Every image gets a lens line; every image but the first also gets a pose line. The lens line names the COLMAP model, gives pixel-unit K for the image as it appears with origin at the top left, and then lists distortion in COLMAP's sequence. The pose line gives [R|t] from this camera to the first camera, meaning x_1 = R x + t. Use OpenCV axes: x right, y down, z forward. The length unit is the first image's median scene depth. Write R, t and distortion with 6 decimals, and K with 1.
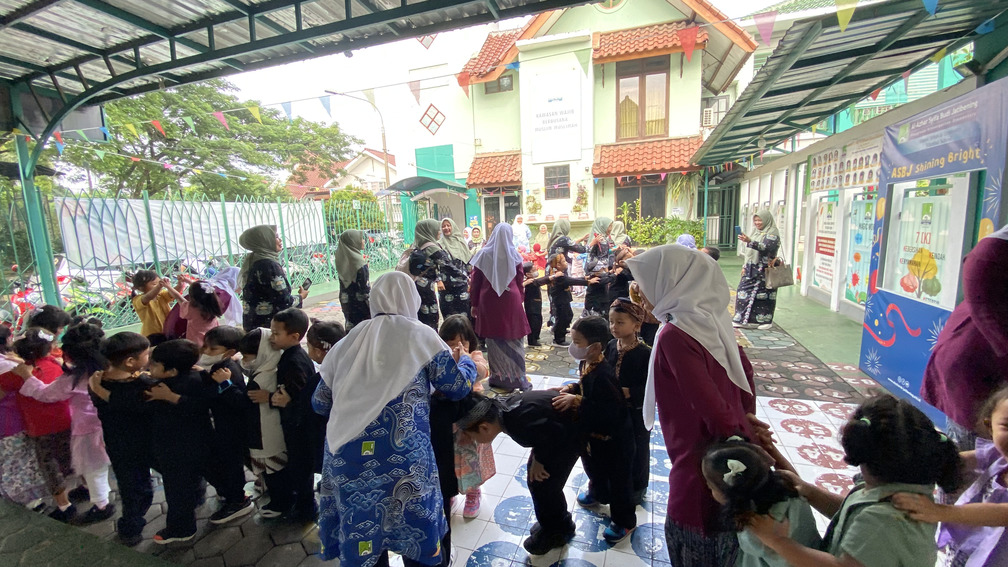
lens RADIAL K [[414.0, 0, 501.7], [0, 414.0, 287.6], [0, 0, 1]] dist [0.023229, -0.023218]
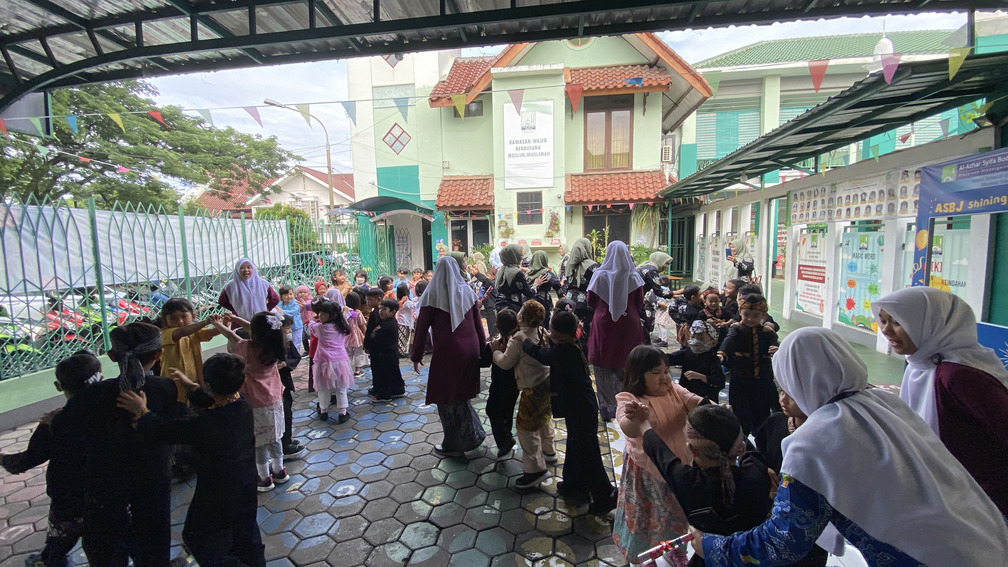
lens RADIAL K [[414.0, 0, 501.7], [0, 414.0, 287.6], [0, 0, 1]] dist [0.023229, -0.023218]
pose [[0.984277, 0.002764, 0.176611, -0.113909], [0.007884, 0.998194, -0.059560, -0.002218], [-0.176456, 0.060016, 0.982477, 0.038490]]
